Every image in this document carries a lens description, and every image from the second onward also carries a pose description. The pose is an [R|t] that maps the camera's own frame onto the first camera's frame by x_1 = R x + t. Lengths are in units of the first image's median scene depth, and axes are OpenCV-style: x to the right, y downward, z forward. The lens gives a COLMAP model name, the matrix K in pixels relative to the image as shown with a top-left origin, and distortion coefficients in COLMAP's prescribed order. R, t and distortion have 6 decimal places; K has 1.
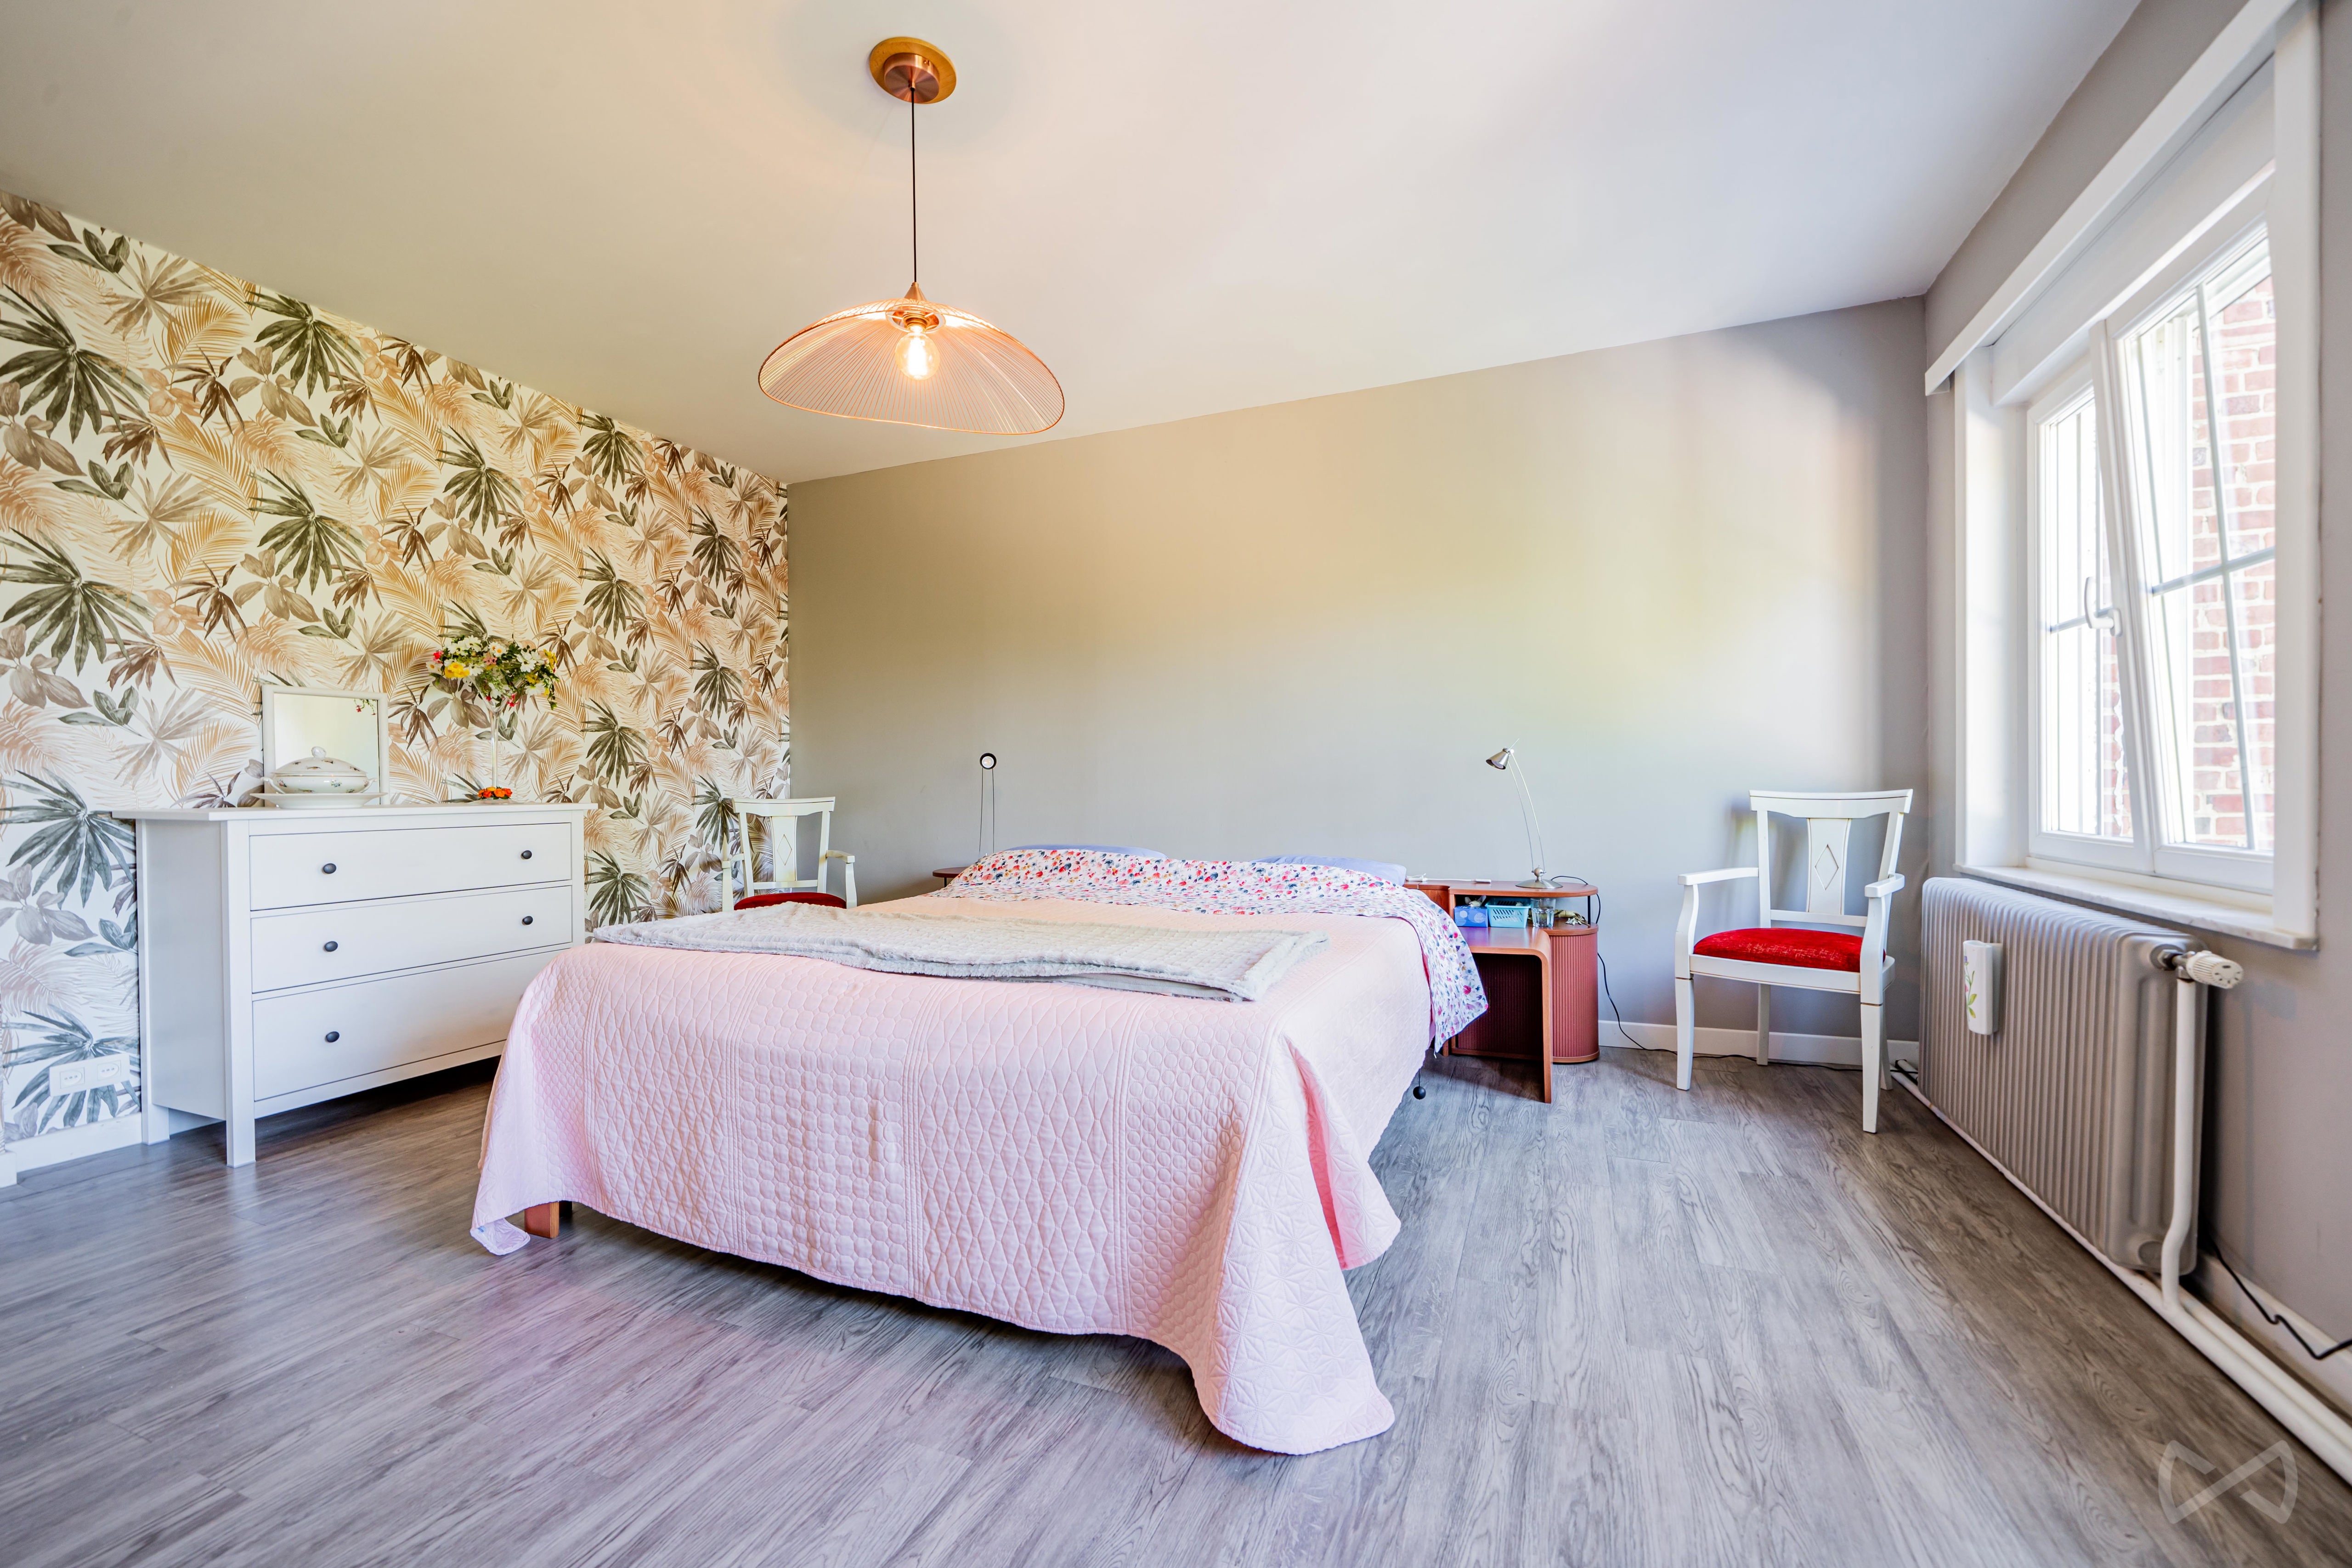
lens RADIAL K [[916.6, 0, 1180.2], [0, 916.6, 795.8], [0, 0, 1]] dist [-0.007035, 0.000052]
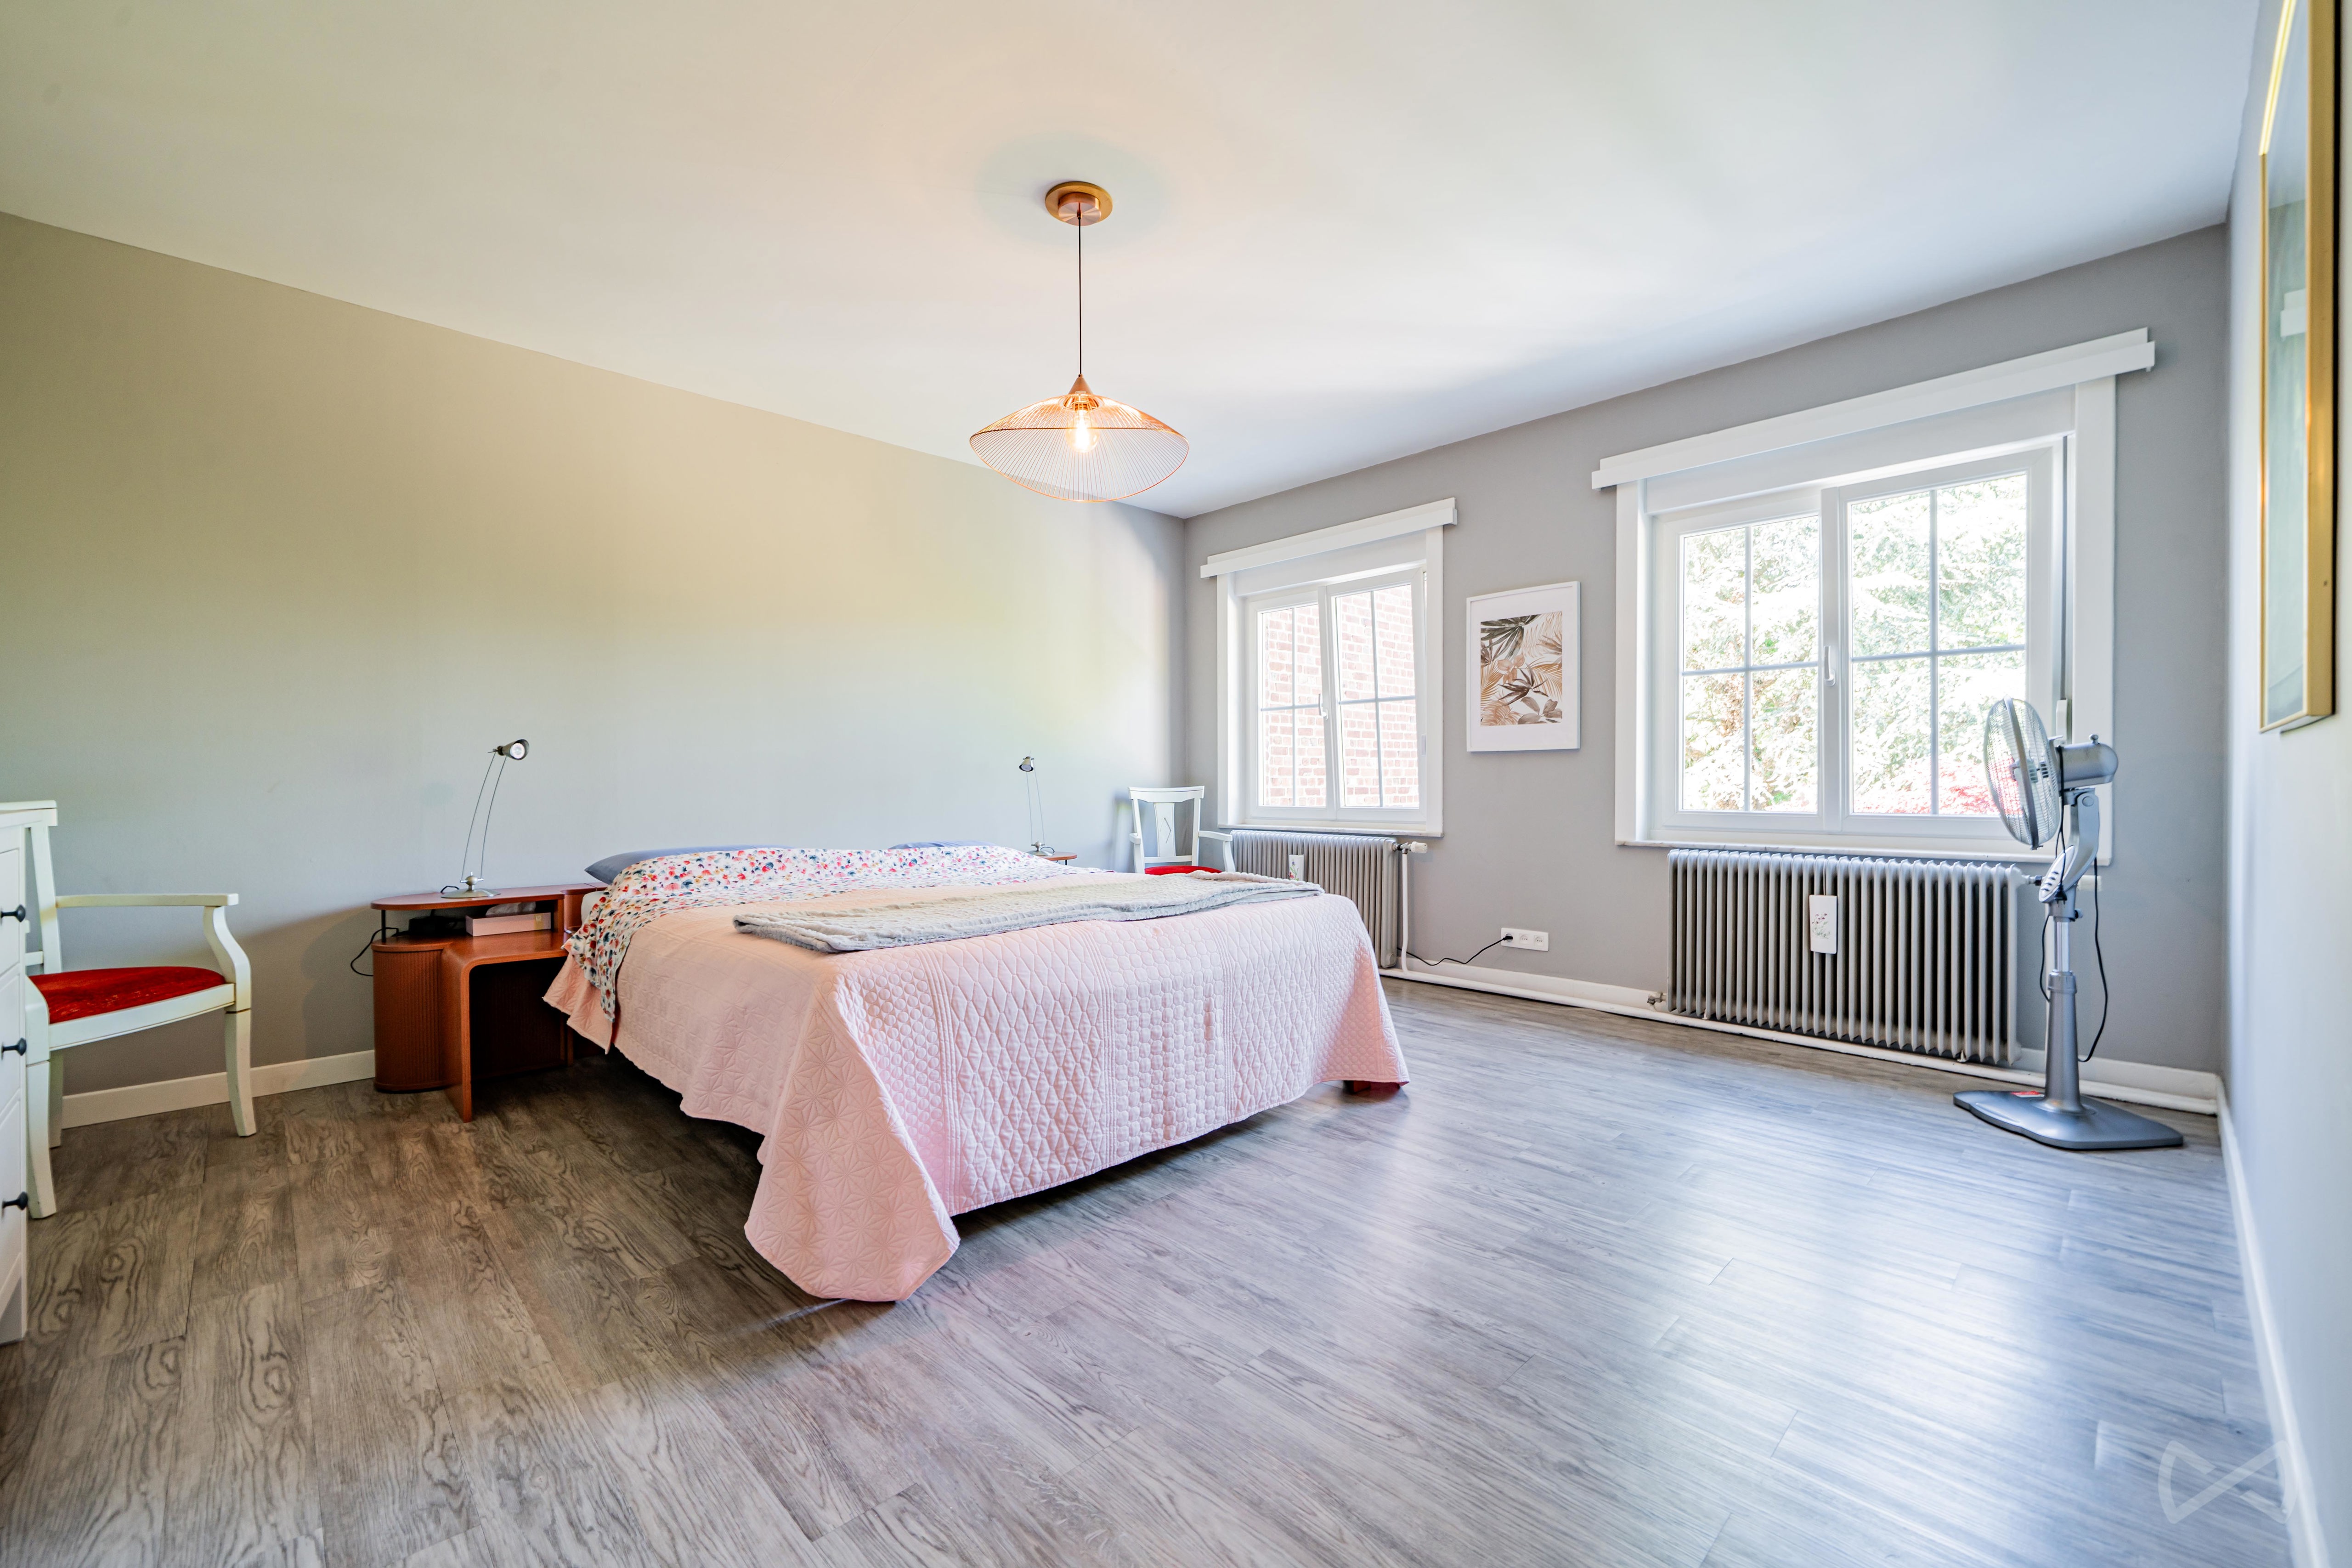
lens RADIAL K [[916.6, 0, 1174.6], [0, 916.6, 780.4], [0, 0, 1]] dist [-0.007035, 0.000052]
pose [[0.432998, 0.007308, 0.901365, -1.589515], [0.009111, 0.999881, -0.012484, 0.007851], [-0.901349, 0.013618, 0.432880, 0.402585]]
